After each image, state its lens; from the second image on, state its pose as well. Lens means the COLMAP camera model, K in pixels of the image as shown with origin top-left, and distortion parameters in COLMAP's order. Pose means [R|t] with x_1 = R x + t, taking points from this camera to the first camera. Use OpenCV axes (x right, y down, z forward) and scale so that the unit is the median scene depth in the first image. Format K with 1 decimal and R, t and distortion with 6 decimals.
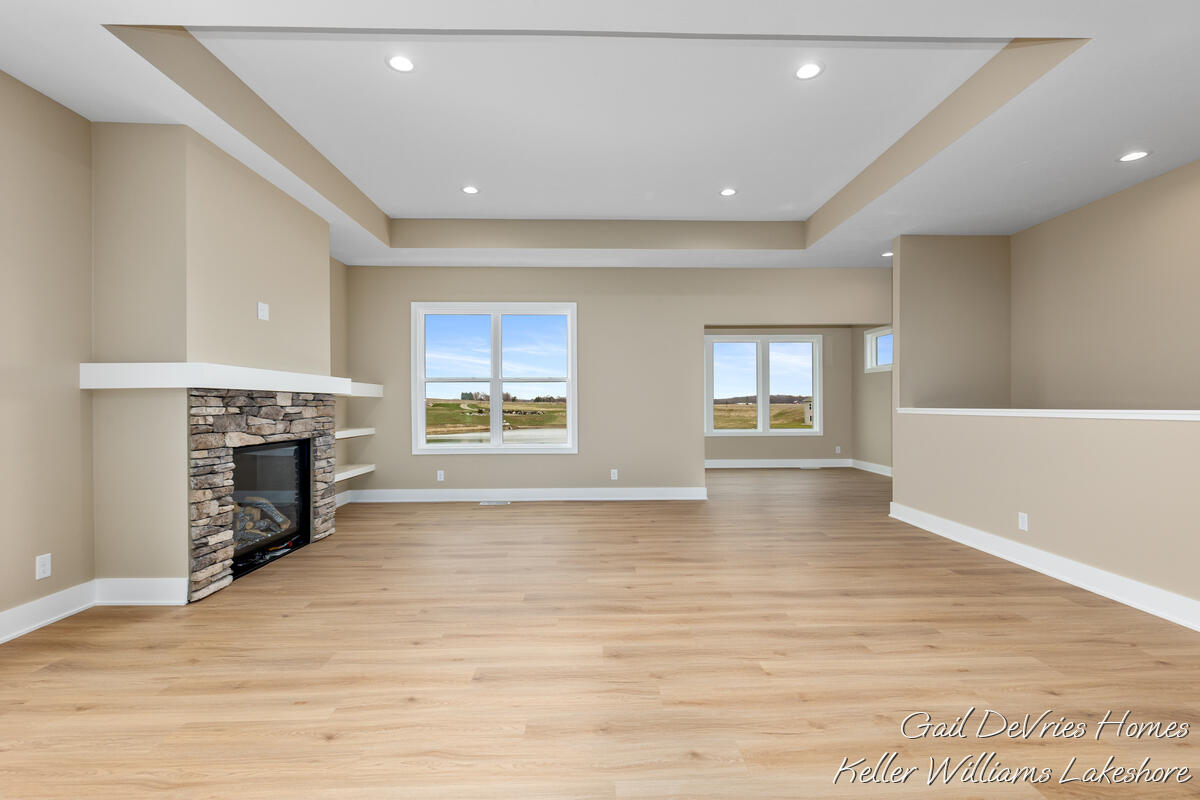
lens RADIAL K [[527.3, 0, 612.7], [0, 527.3, 407.4], [0, 0, 1]] dist [-0.000686, -0.000164]
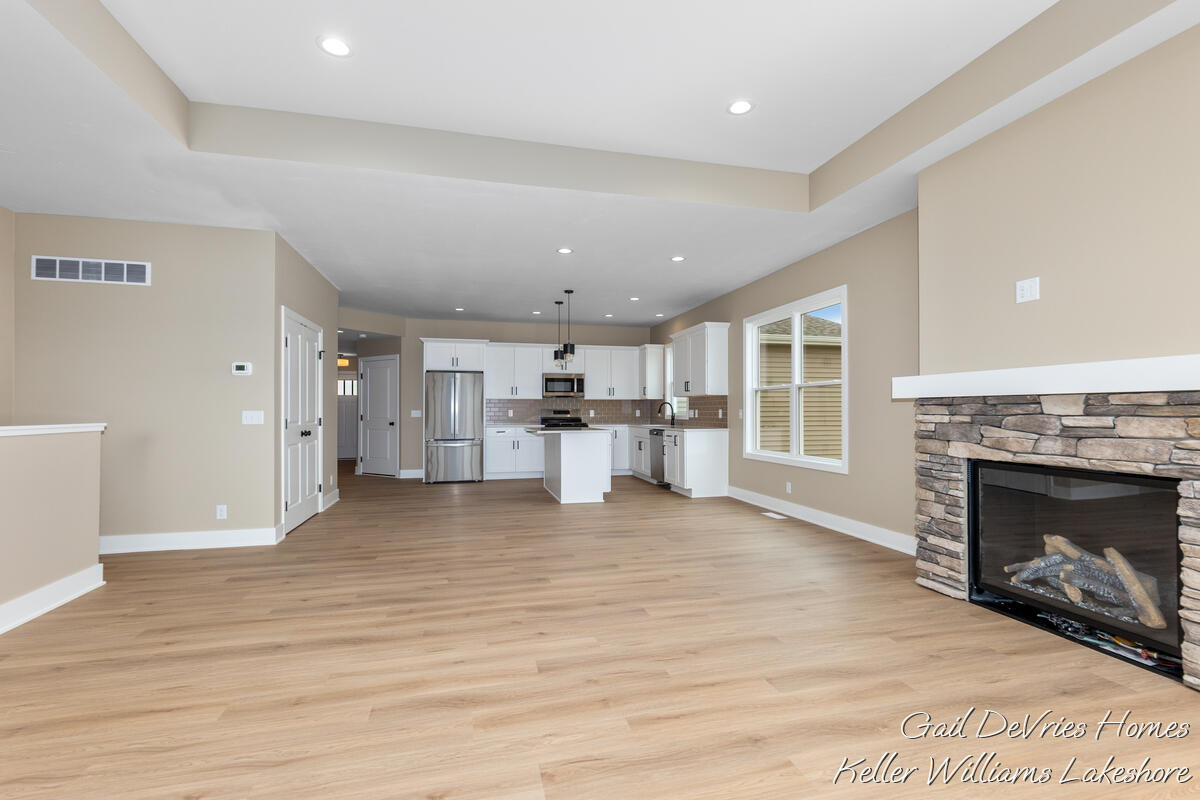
lens RADIAL K [[527.3, 0, 612.7], [0, 527.3, 407.4], [0, 0, 1]] dist [-0.000686, -0.000164]
pose [[-0.972523, 0.007941, -0.232672, 0.114725], [0.007808, 0.999968, 0.001491, -0.022167], [0.232677, -0.000367, -0.972554, 1.862934]]
